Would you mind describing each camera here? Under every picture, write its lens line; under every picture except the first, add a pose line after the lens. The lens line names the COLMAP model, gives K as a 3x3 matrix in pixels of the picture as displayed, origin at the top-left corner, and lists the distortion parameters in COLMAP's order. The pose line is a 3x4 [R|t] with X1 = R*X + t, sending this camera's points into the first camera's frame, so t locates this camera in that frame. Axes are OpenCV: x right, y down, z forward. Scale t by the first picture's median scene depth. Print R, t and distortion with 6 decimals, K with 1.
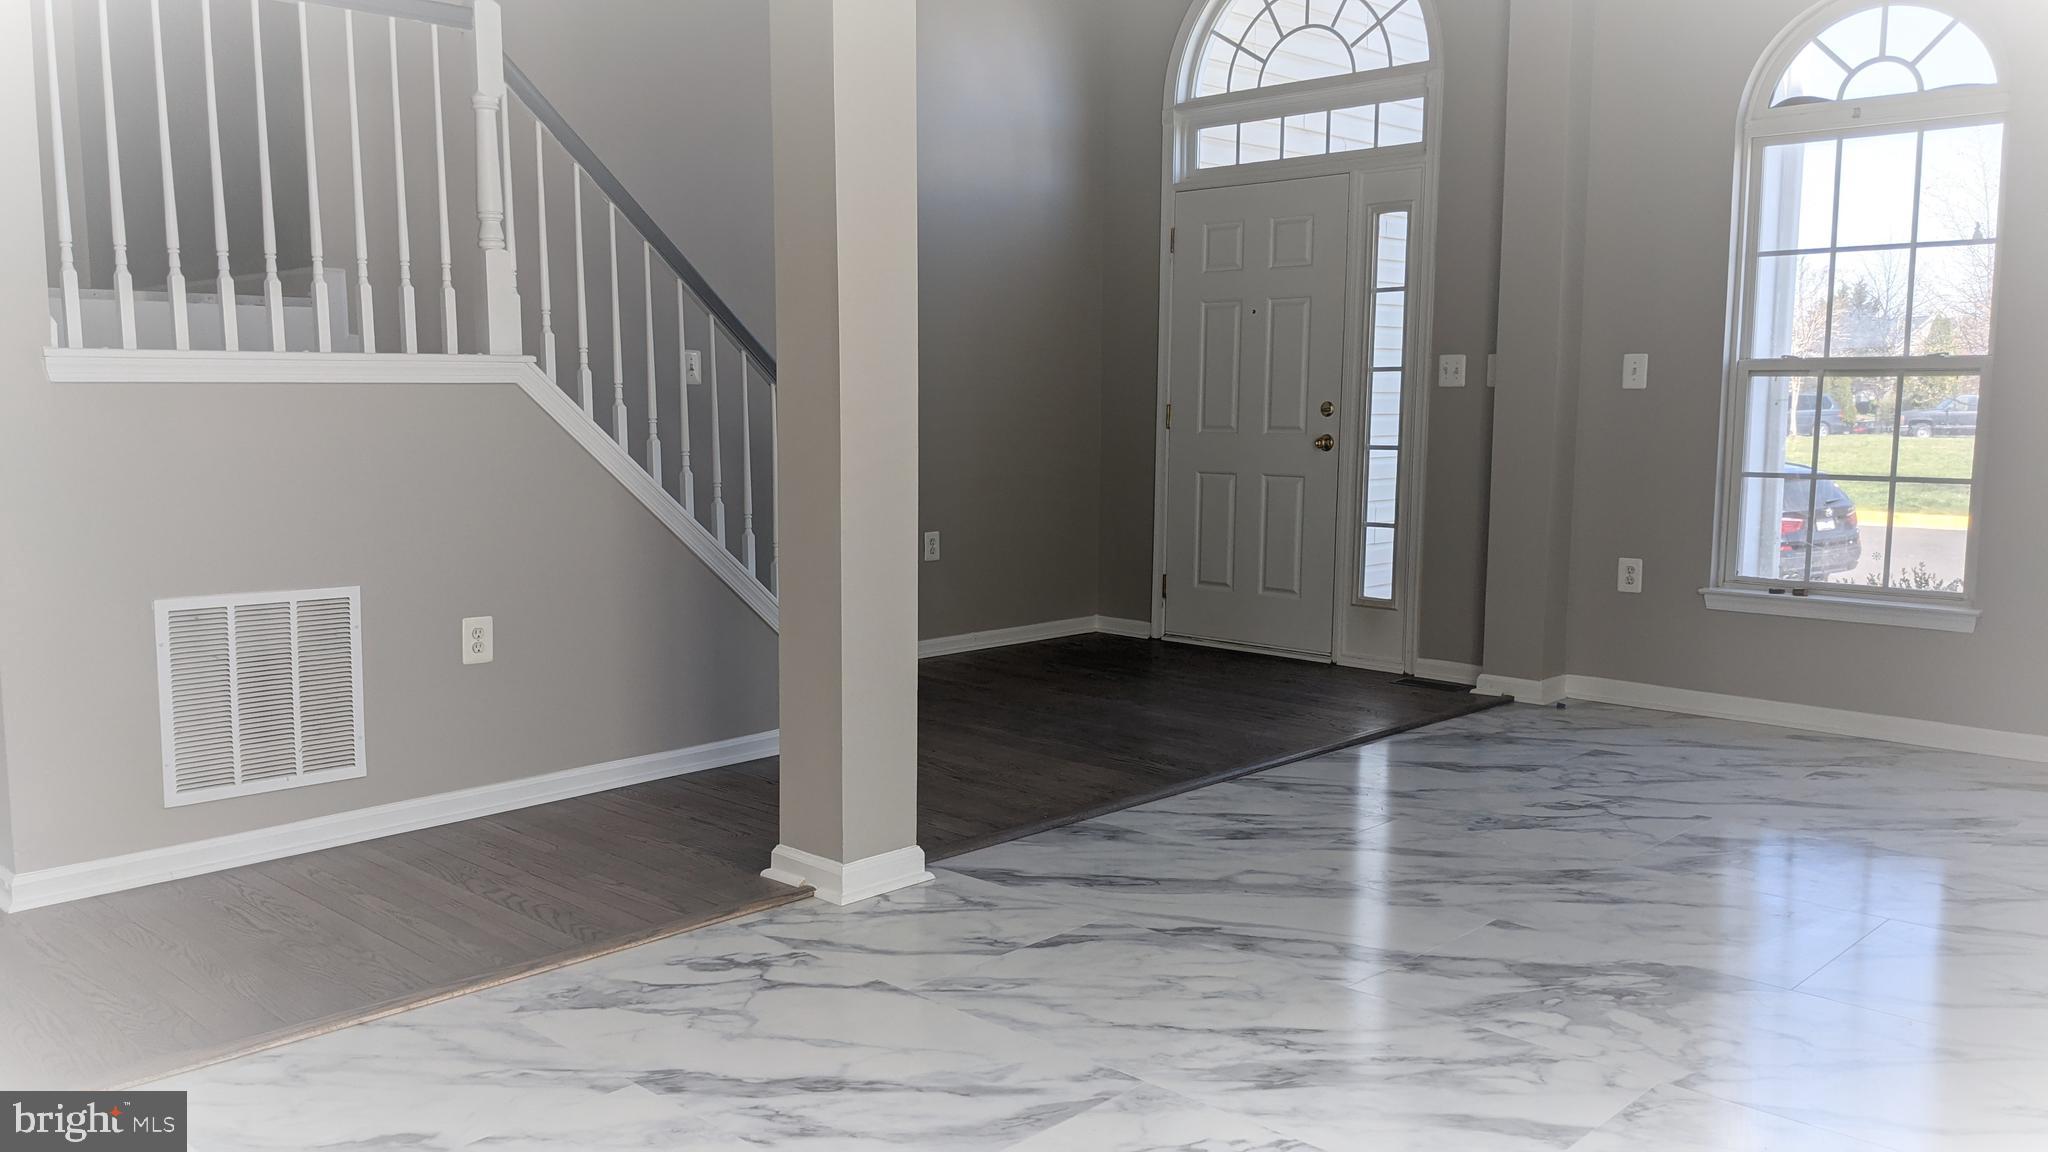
lens RADIAL K [[1610.2, 0, 979.8], [0, 1610.2, 597.8], [0, 0, 1]] dist [0.061101, -0.093910]
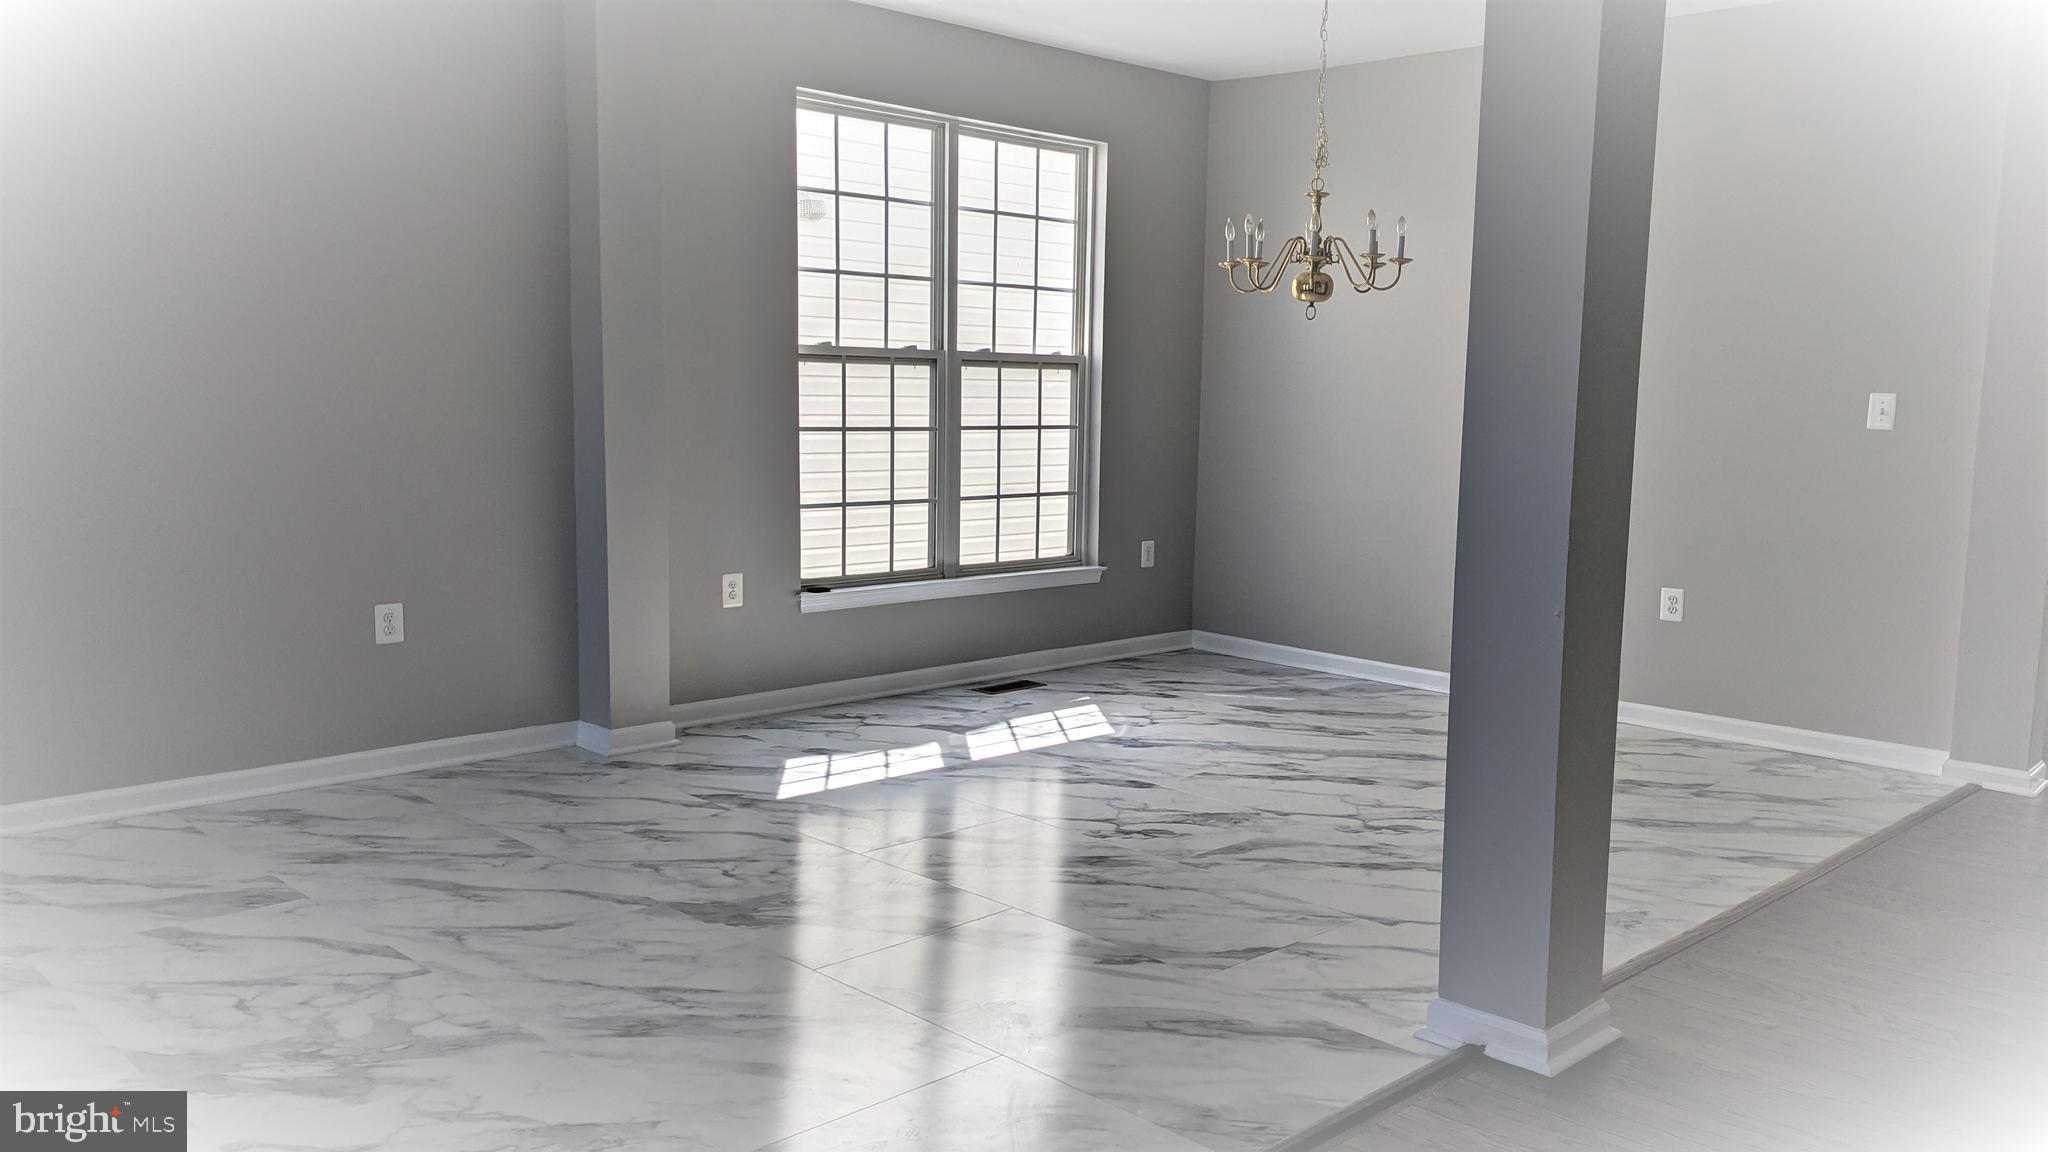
lens RADIAL K [[1616.3, 0, 1015.9], [0, 1616.3, 559.1], [0, 0, 1]] dist [0.097050, -0.200422]
pose [[-0.999680, -0.019813, 0.015723, 0.188861], [-0.015638, 0.972715, 0.231474, -0.288374], [-0.019880, 0.231154, -0.972714, 1.959920]]
